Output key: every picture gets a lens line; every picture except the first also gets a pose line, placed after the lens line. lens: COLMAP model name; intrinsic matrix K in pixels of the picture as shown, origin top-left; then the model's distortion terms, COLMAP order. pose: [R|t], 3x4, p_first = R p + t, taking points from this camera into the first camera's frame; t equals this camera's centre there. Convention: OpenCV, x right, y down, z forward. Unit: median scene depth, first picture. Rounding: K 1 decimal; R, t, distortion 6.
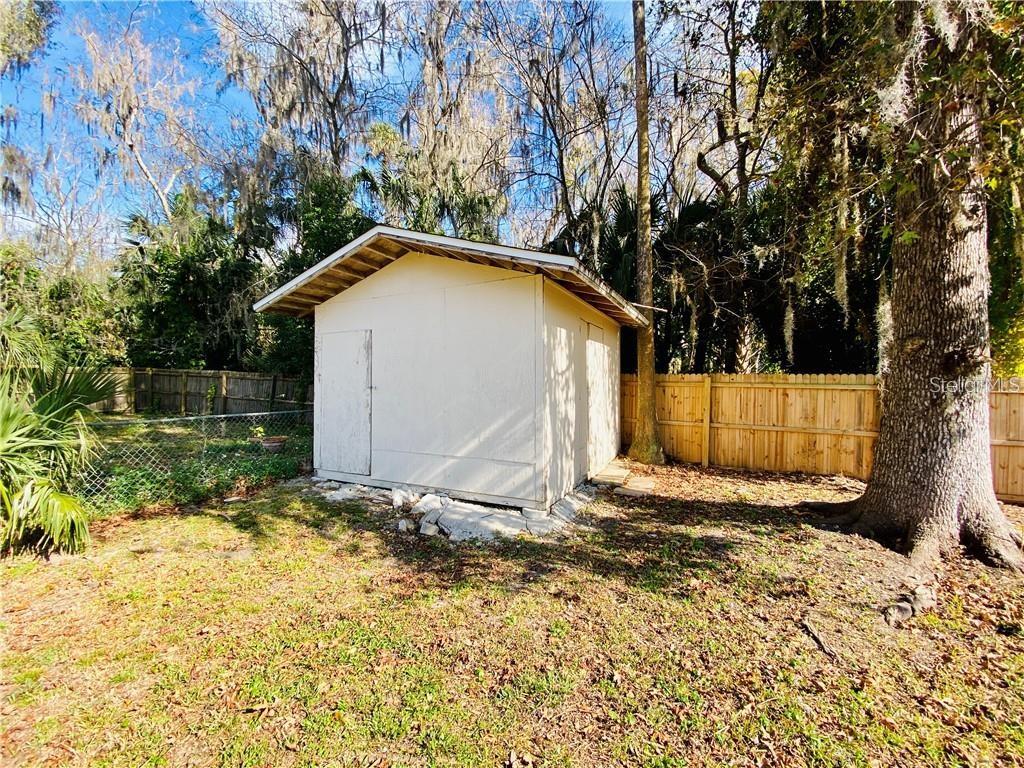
lens RADIAL K [[413.6, 0, 506.3], [0, 413.6, 382.1], [0, 0, 1]] dist [0.022441, 0.000007]
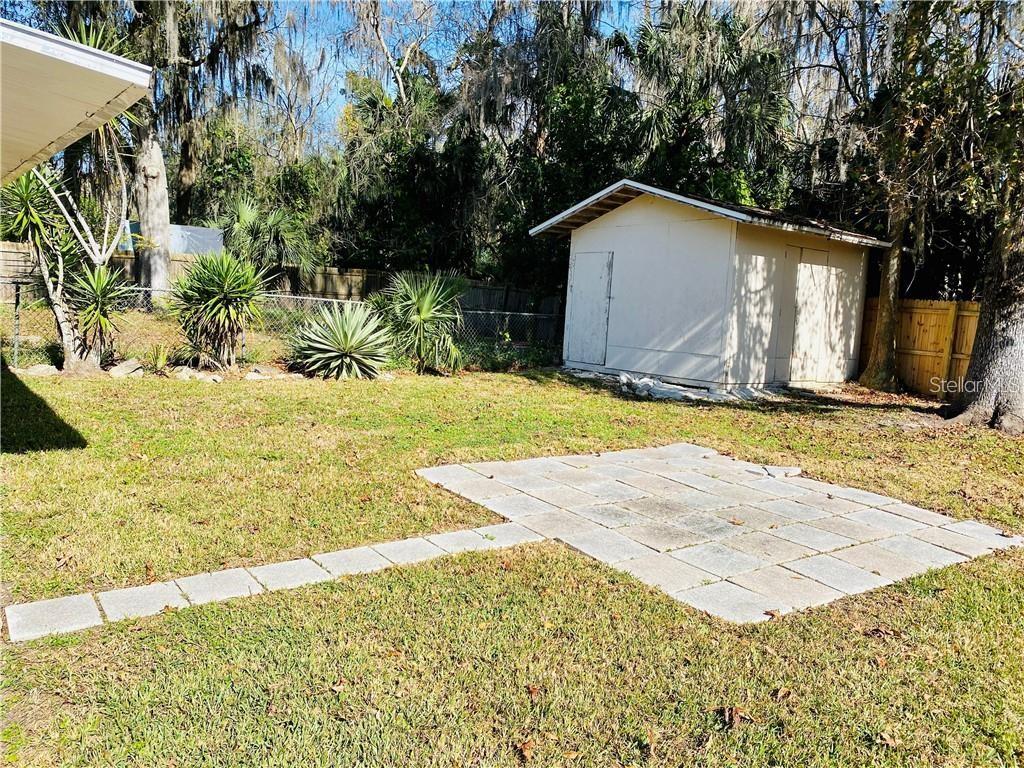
lens RADIAL K [[779.1, 0, 511.1], [0, 779.1, 381.8], [0, 0, 1]] dist [0.013396, -0.000505]
pose [[0.906225, 0.091509, -0.412774, 0.449338], [-0.052211, 0.993045, 0.105525, 0.037369], [0.419560, -0.074078, 0.904700, -1.437984]]
